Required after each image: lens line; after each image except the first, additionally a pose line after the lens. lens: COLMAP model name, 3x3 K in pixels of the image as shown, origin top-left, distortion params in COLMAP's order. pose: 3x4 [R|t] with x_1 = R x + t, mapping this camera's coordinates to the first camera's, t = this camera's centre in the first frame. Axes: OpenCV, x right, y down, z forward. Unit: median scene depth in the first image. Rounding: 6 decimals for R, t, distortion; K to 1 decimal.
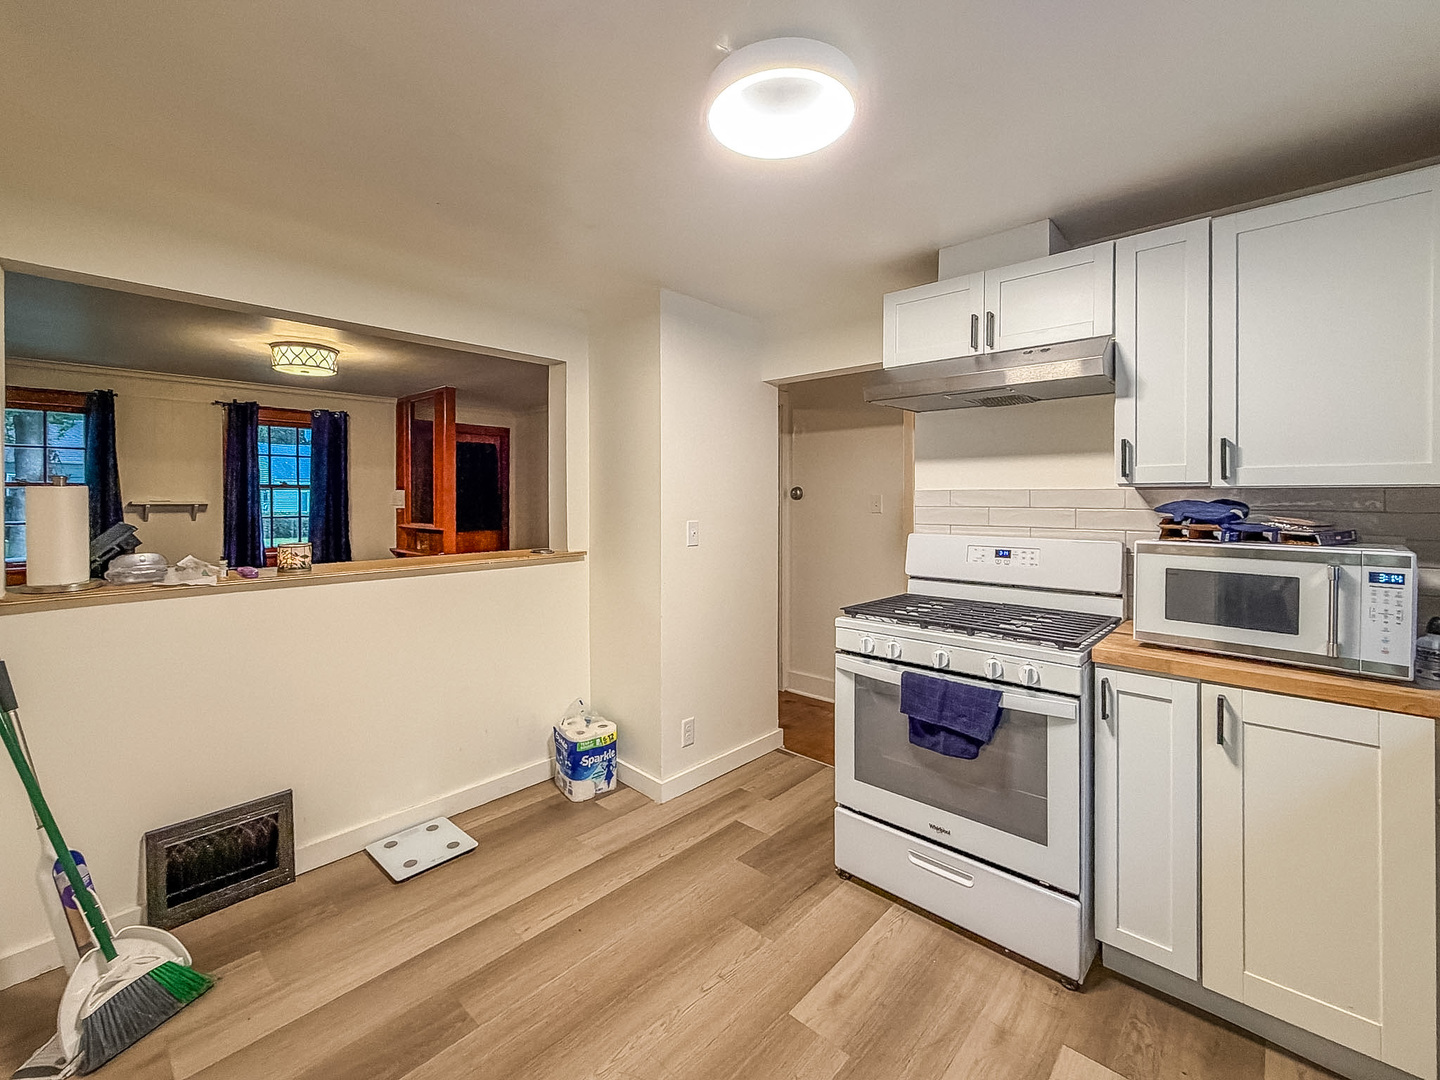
lens RADIAL K [[631.1, 0, 693.3], [0, 631.1, 503.0], [0, 0, 1]] dist [-0.001546, -0.000399]
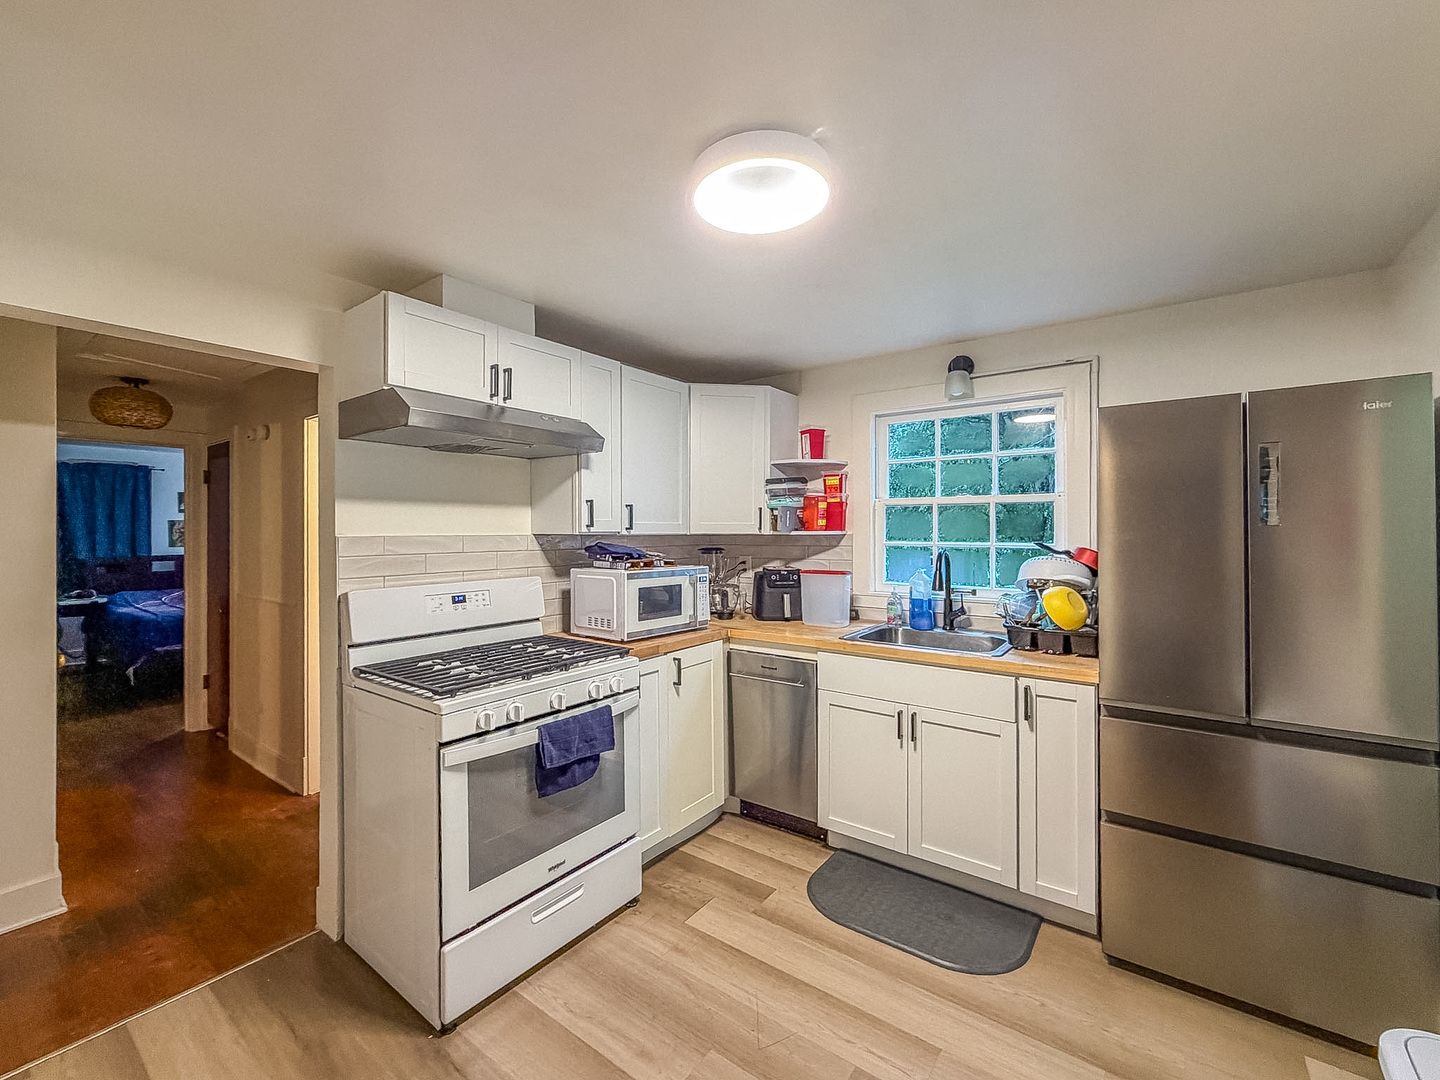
lens RADIAL K [[594.5, 0, 719.7], [0, 594.5, 531.7], [0, 0, 1]] dist [-0.000635, -0.000017]
pose [[-0.126008, -0.000409, 0.992029, -0.538188], [0.013486, 0.999907, 0.002126, -0.025961], [-0.991938, 0.013646, -0.125991, 0.749593]]
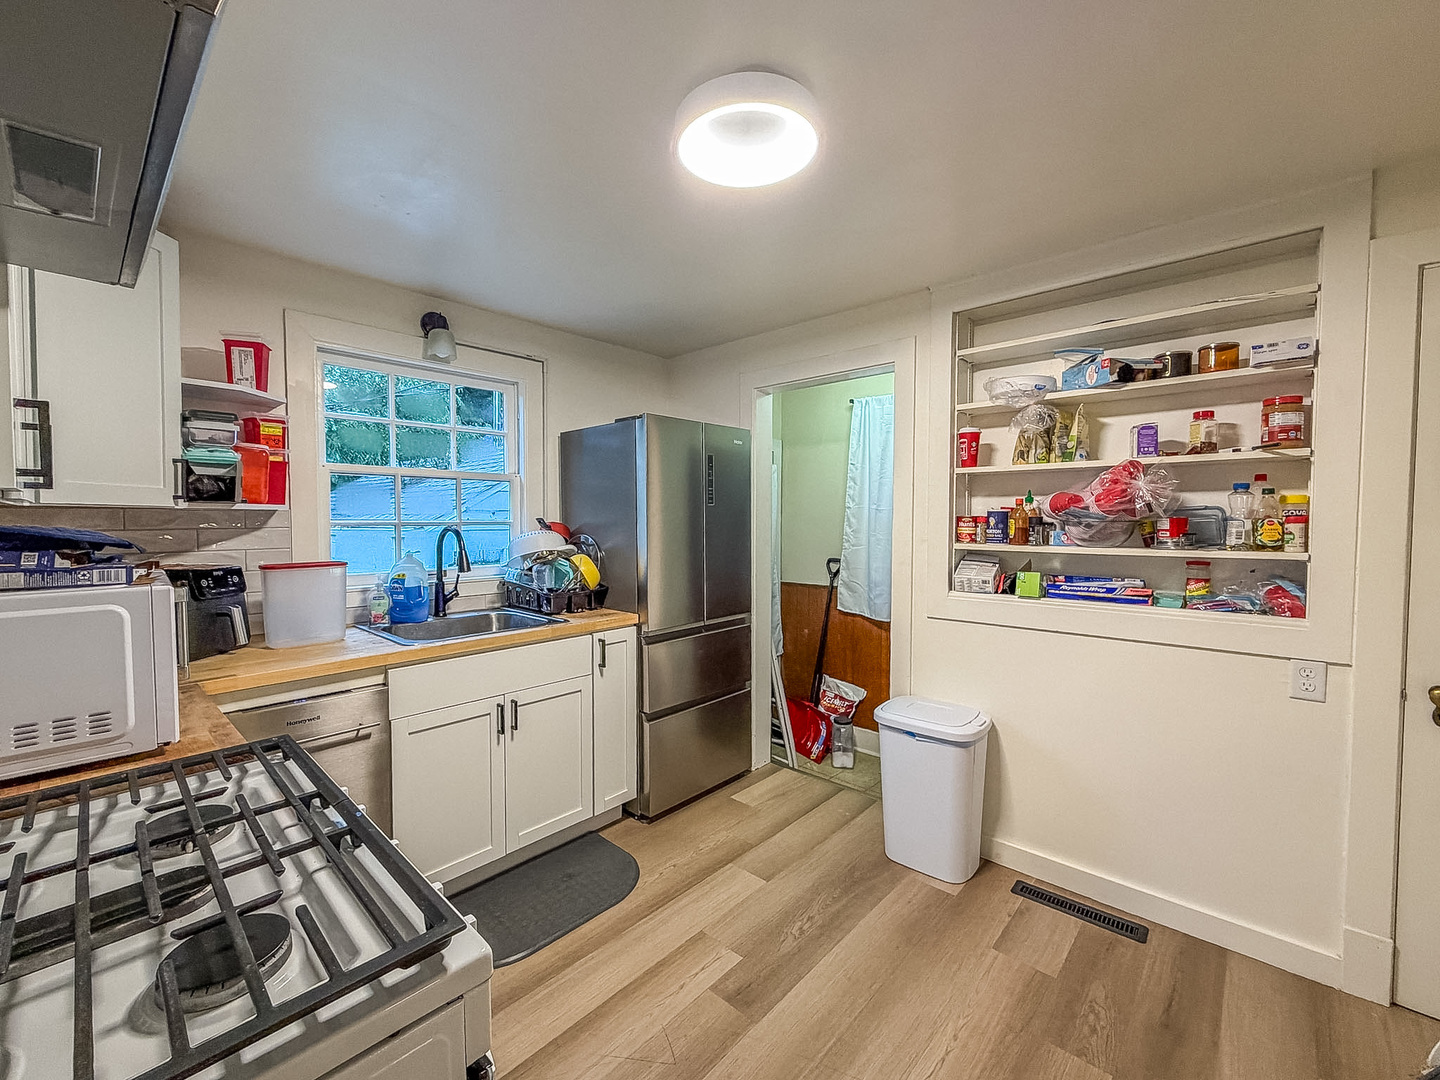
lens RADIAL K [[599.3, 0, 719.8], [0, 599.3, 540.0], [0, 0, 1]] dist [-0.001239, -0.000240]
pose [[-0.999898, 0.002294, -0.014099, 0.131247], [0.001565, 0.998673, 0.051474, -0.012993], [0.014198, 0.051447, -0.998575, 1.257125]]
